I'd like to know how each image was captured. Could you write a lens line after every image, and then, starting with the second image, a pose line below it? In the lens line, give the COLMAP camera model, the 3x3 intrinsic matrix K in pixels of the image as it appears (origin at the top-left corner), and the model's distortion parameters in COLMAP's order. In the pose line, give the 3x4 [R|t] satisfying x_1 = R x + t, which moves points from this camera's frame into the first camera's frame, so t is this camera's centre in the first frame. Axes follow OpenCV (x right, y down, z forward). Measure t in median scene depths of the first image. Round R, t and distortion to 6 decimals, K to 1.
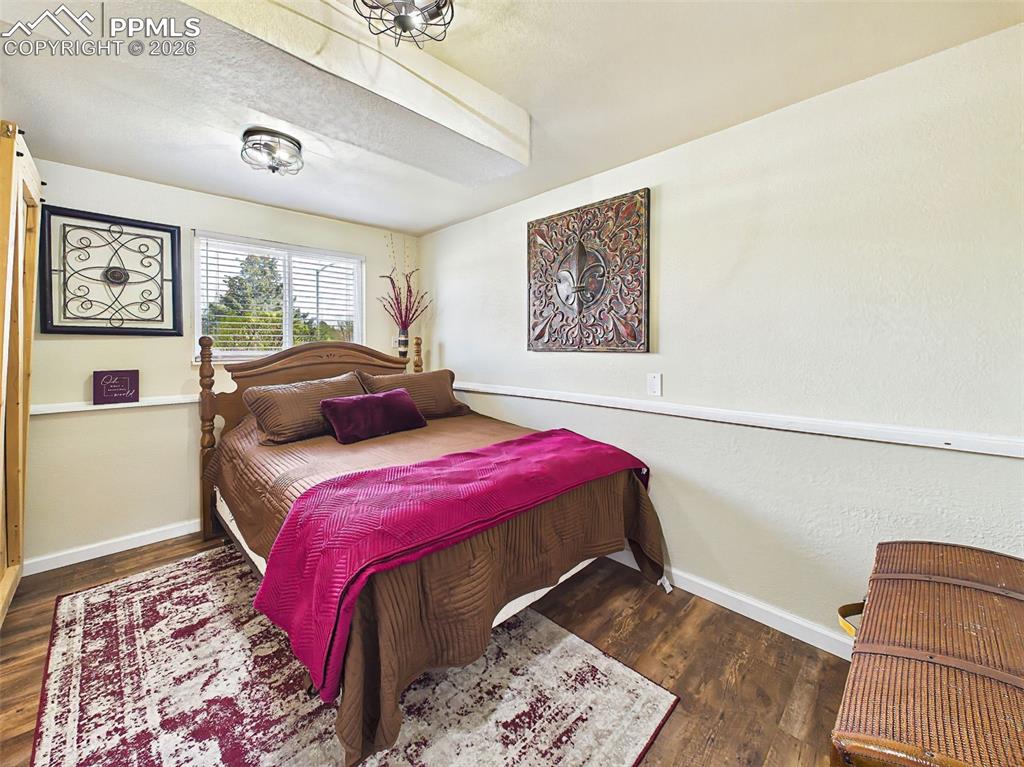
lens RADIAL K [[410.6, 0, 510.9], [0, 410.6, 351.5], [0, 0, 1]] dist [0.001702, 0.000097]
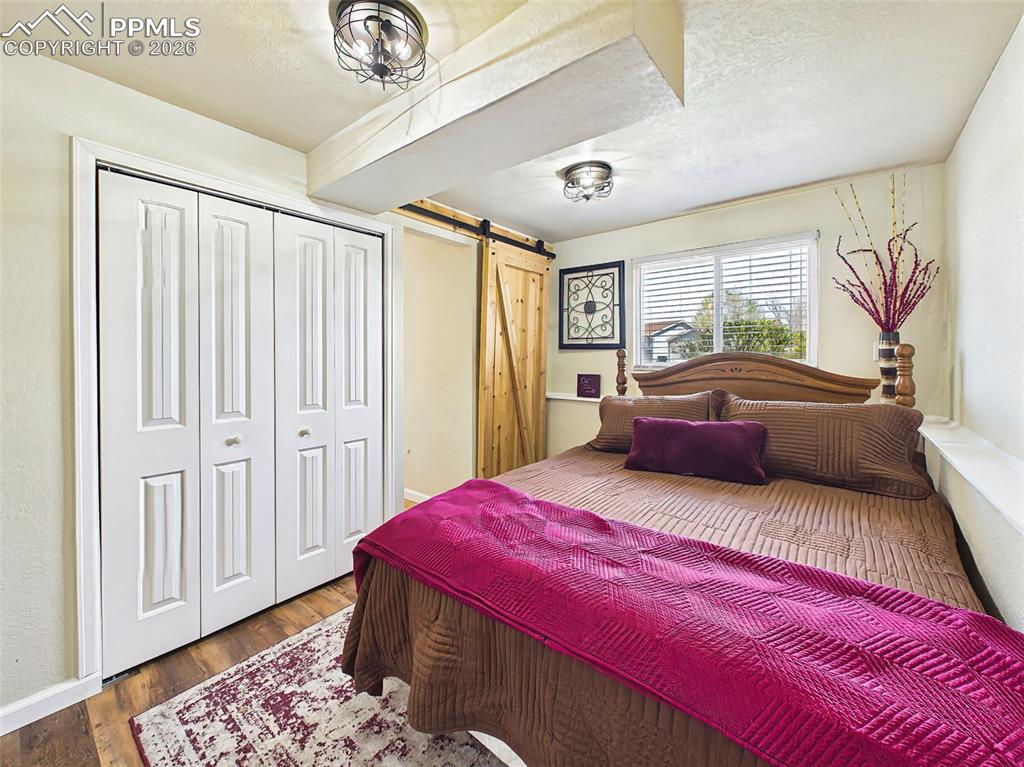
lens RADIAL K [[409.8, 0, 510.7], [0, 409.8, 359.0], [0, 0, 1]] dist [0.000245, -0.000146]
pose [[0.107614, 0.013029, -0.994107, 0.397790], [-0.012107, 0.999857, 0.011794, -0.019597], [0.994119, 0.010766, 0.107757, 0.558891]]
